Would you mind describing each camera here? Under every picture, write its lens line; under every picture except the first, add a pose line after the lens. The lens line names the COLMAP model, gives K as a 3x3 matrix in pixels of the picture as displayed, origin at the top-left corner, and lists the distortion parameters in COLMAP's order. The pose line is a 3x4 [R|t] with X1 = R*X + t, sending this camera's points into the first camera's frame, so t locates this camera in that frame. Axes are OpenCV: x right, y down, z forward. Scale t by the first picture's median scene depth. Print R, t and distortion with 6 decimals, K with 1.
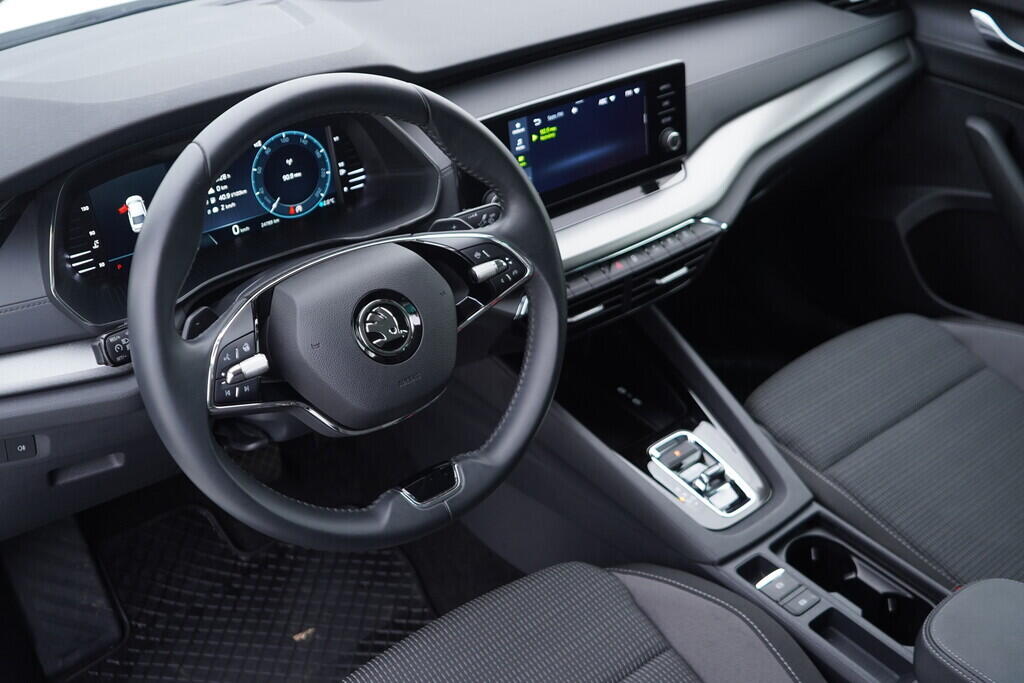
lens RADIAL K [[1045.5, 0, 506.7], [0, 1045.5, 337.3], [0, 0, 1]] dist [0.001269, 0.000000]
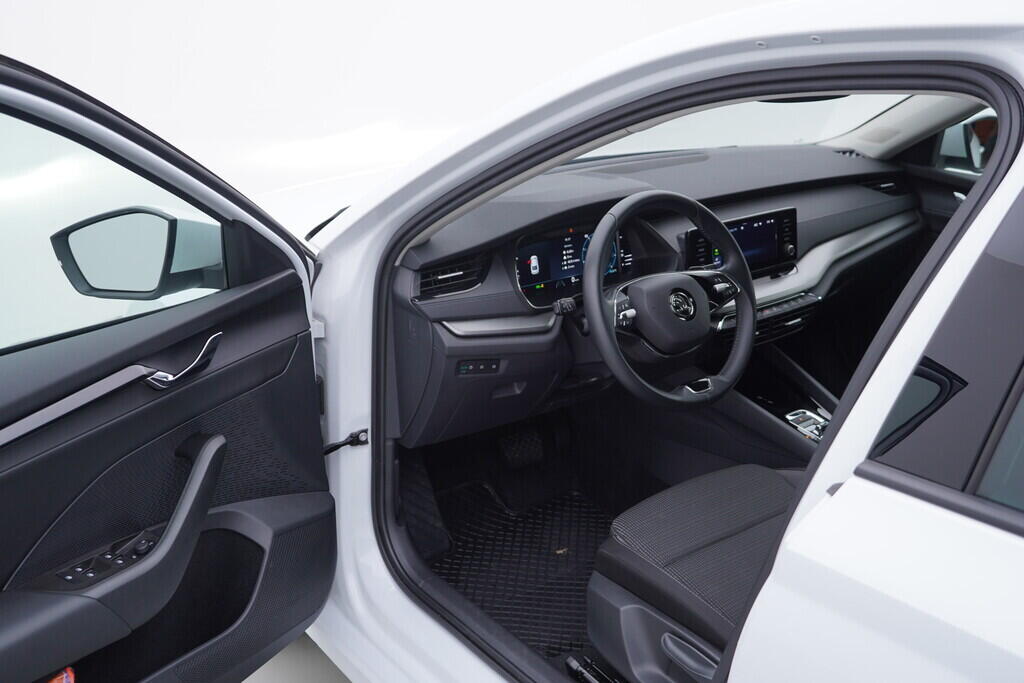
lens RADIAL K [[1045.5, 0, 505.9], [0, 1045.5, 340.8], [0, 0, 1]] dist [0.001269, 0.000000]
pose [[0.999724, 0.020068, -0.012255, -0.342821], [-0.022217, 0.976850, -0.212769, 0.402093], [0.007701, 0.212983, 0.977026, -0.818907]]
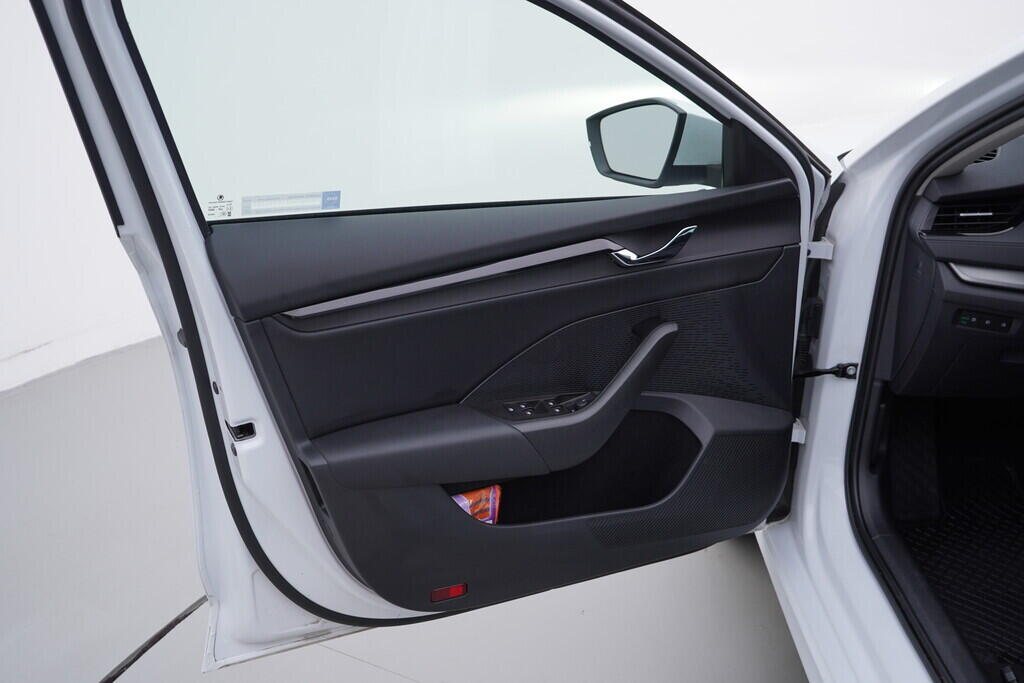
lens RADIAL K [[1045.5, 0, 514.8], [0, 1045.5, 338.0], [0, 0, 1]] dist [0.001269, 0.000000]
pose [[0.789167, 0.240982, -0.564928, -0.088832], [-0.325008, 0.944325, -0.051192, 0.403137], [0.521139, 0.224005, 0.823551, -0.742977]]
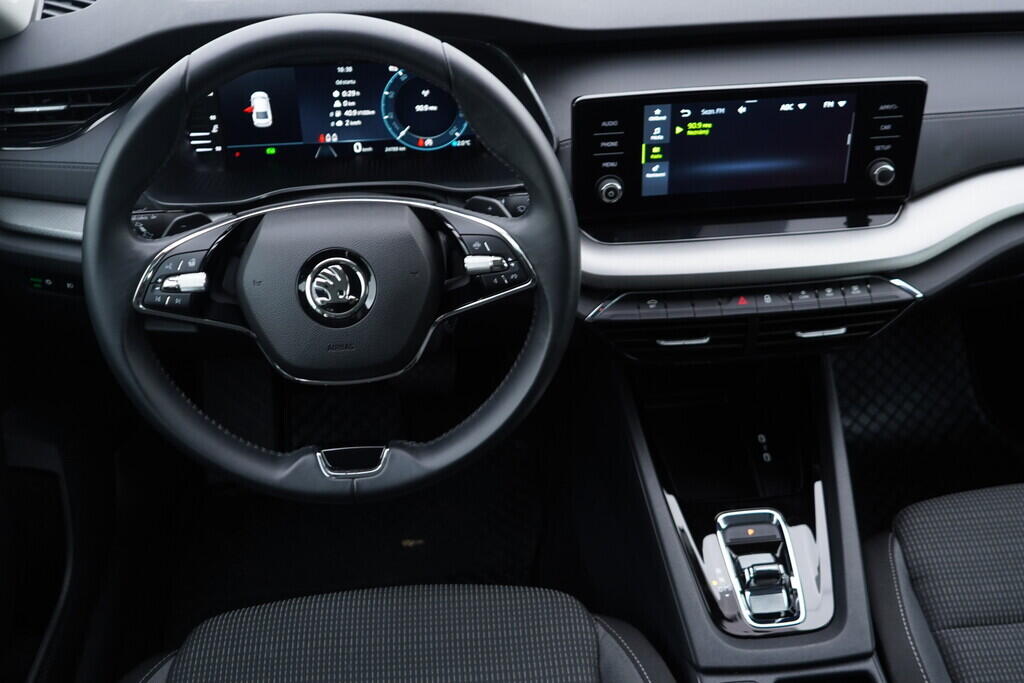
lens RADIAL K [[1045.5, 0, 510.8], [0, 1045.5, 340.6], [0, 0, 1]] dist [0.001269, 0.000000]
pose [[0.836610, 0.332128, -0.435632, 0.349198], [-0.290416, 0.943196, 0.161368, -0.127635], [0.464481, -0.008488, 0.885542, 0.170599]]
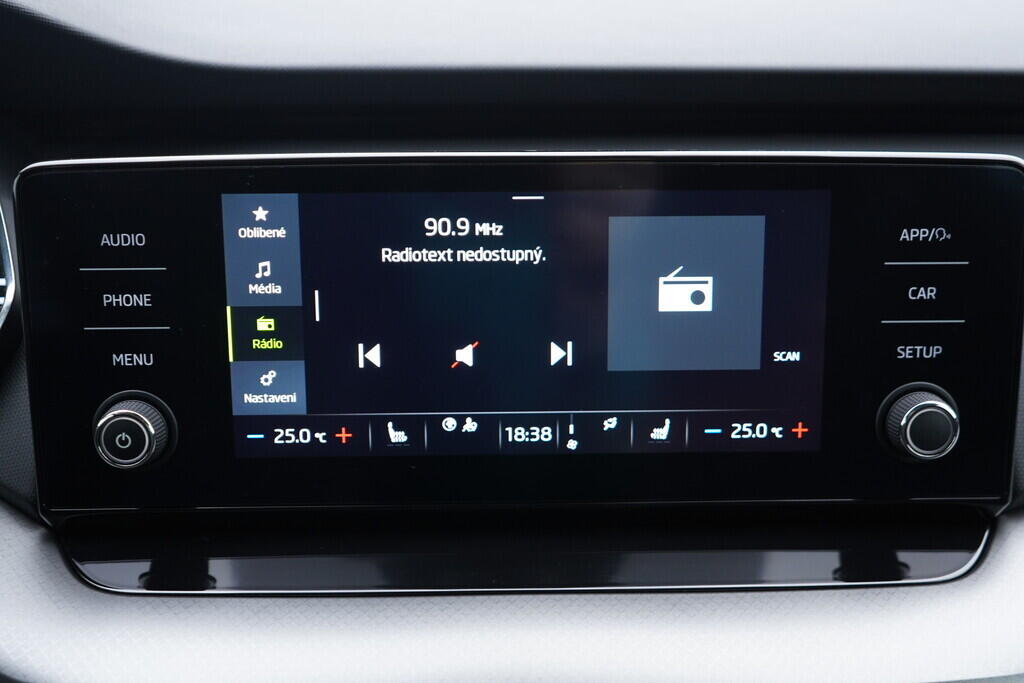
lens RADIAL K [[1045.5, 0, 510.6], [0, 1045.5, 332.4], [0, 0, 1]] dist [0.001269, 0.000000]
pose [[0.797971, 0.195432, -0.570130, 0.251137], [-0.335439, 0.929926, -0.150726, -0.147913], [0.500722, 0.311519, 0.807610, 0.795186]]
